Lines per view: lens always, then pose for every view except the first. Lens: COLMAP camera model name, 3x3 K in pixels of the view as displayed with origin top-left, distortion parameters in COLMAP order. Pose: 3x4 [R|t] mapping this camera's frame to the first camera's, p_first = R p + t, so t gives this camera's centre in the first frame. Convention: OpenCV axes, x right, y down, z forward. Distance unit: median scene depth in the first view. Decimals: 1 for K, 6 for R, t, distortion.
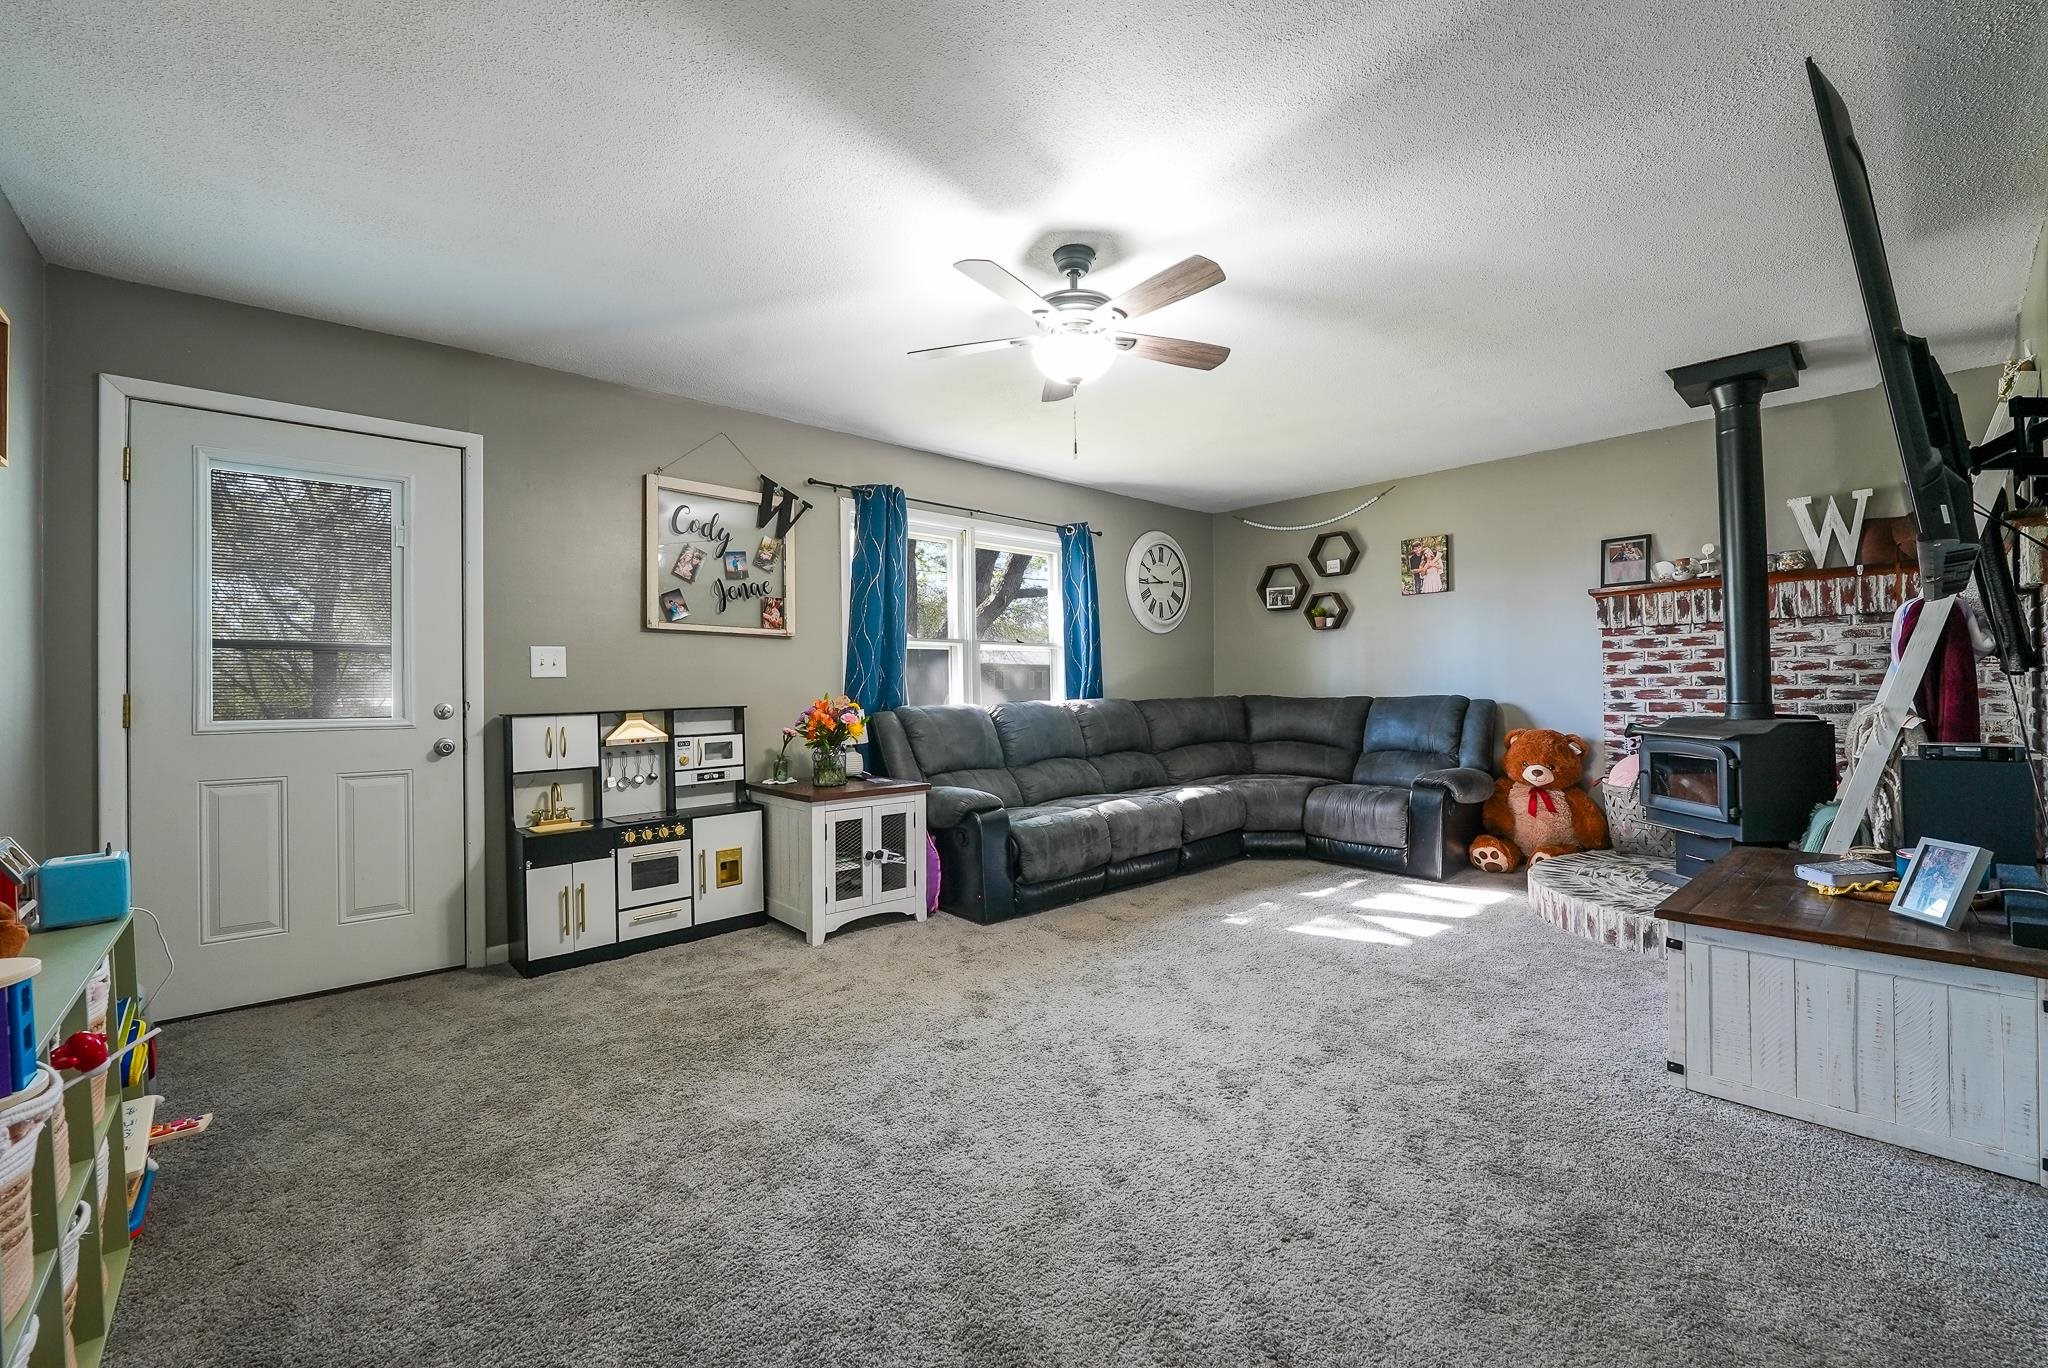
lens RADIAL K [[831.0, 0, 1020.6], [0, 831.0, 685.5], [0, 0, 1]] dist [-0.008398, -0.002005]
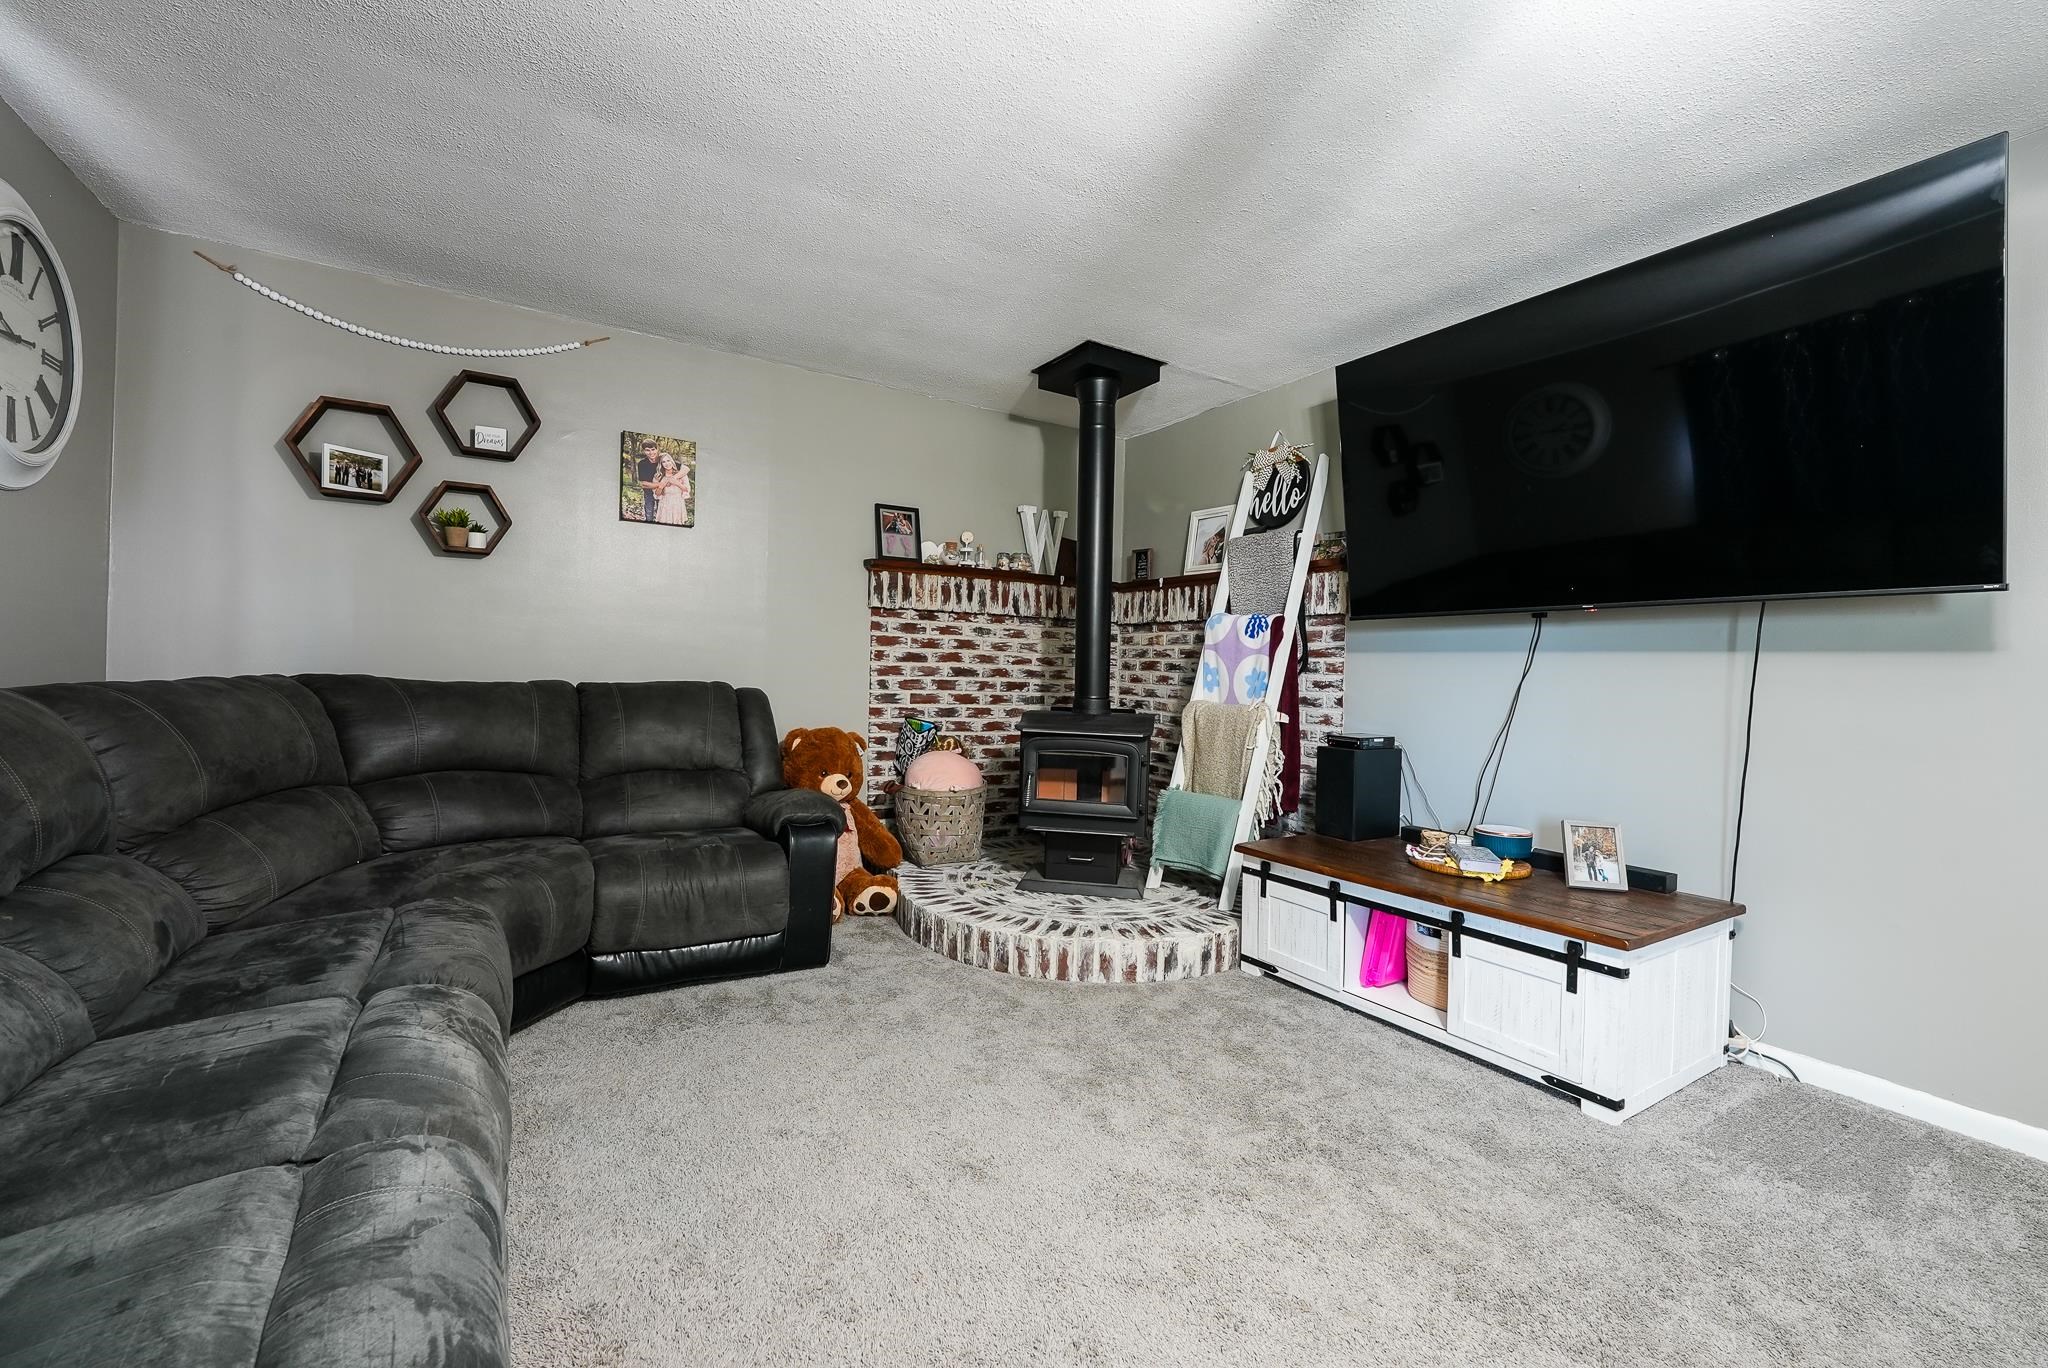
lens RADIAL K [[831.0, 0, 1024.4], [0, 831.0, 685.2], [0, 0, 1]] dist [-0.008398, -0.002005]
pose [[0.177264, 0.001746, 0.984162, -0.117701], [-0.034726, 0.999387, 0.004481, 0.002896], [-0.983550, -0.034971, 0.177216, 0.716954]]
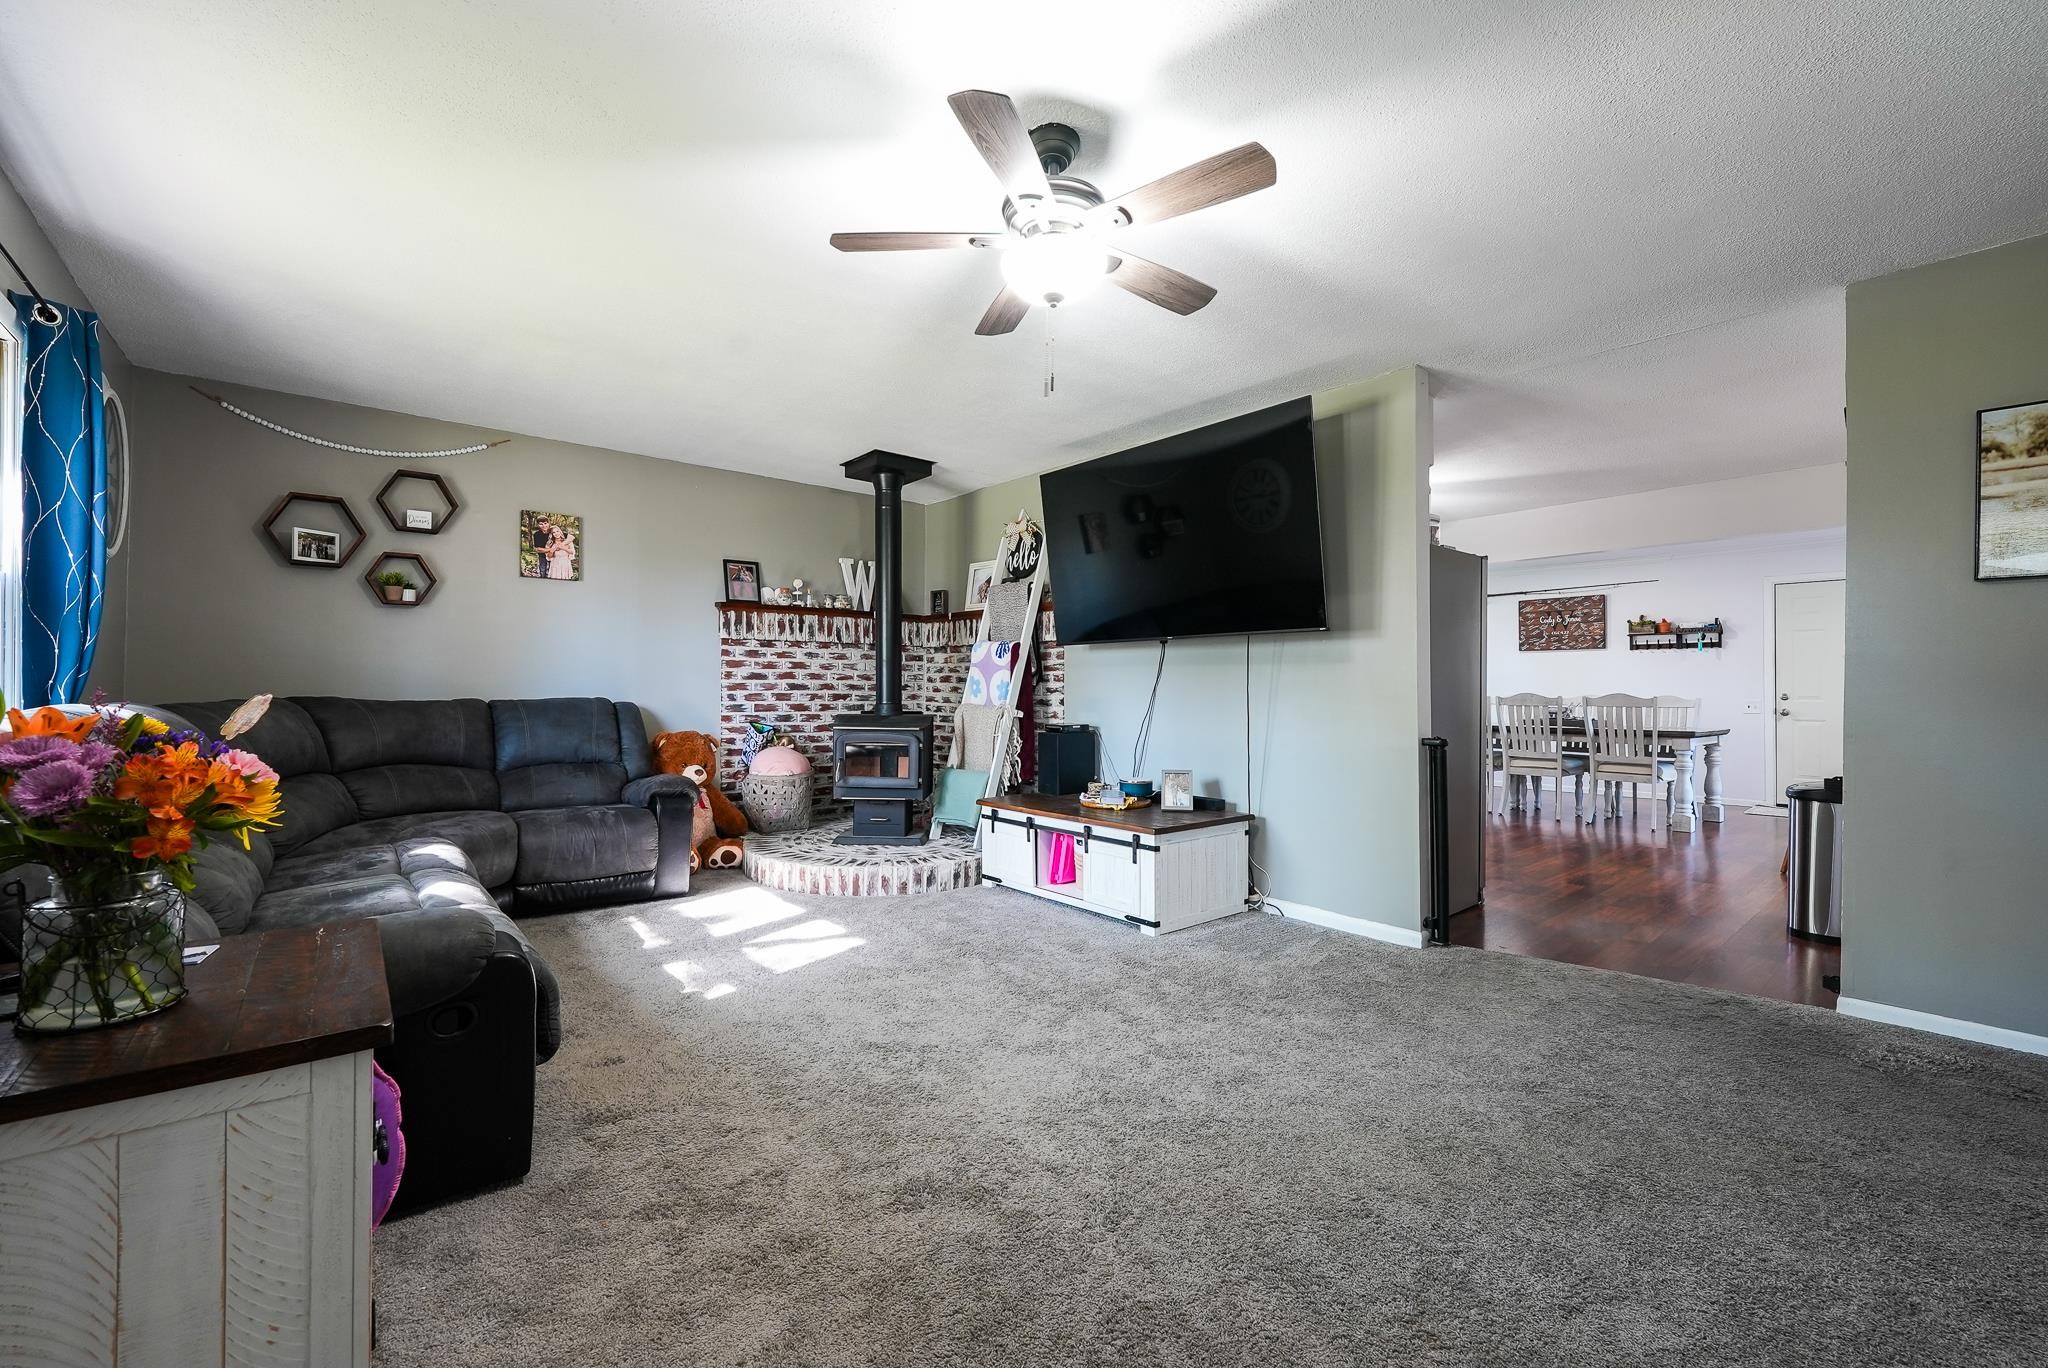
lens RADIAL K [[831.0, 0, 1024.9], [0, 831.0, 685.1], [0, 0, 1]] dist [-0.008398, -0.002005]
pose [[0.036810, 0.016976, 0.999178, -0.414104], [-0.012057, 0.999790, -0.016542, 0.008416], [-0.999250, -0.011438, 0.037007, 0.571100]]
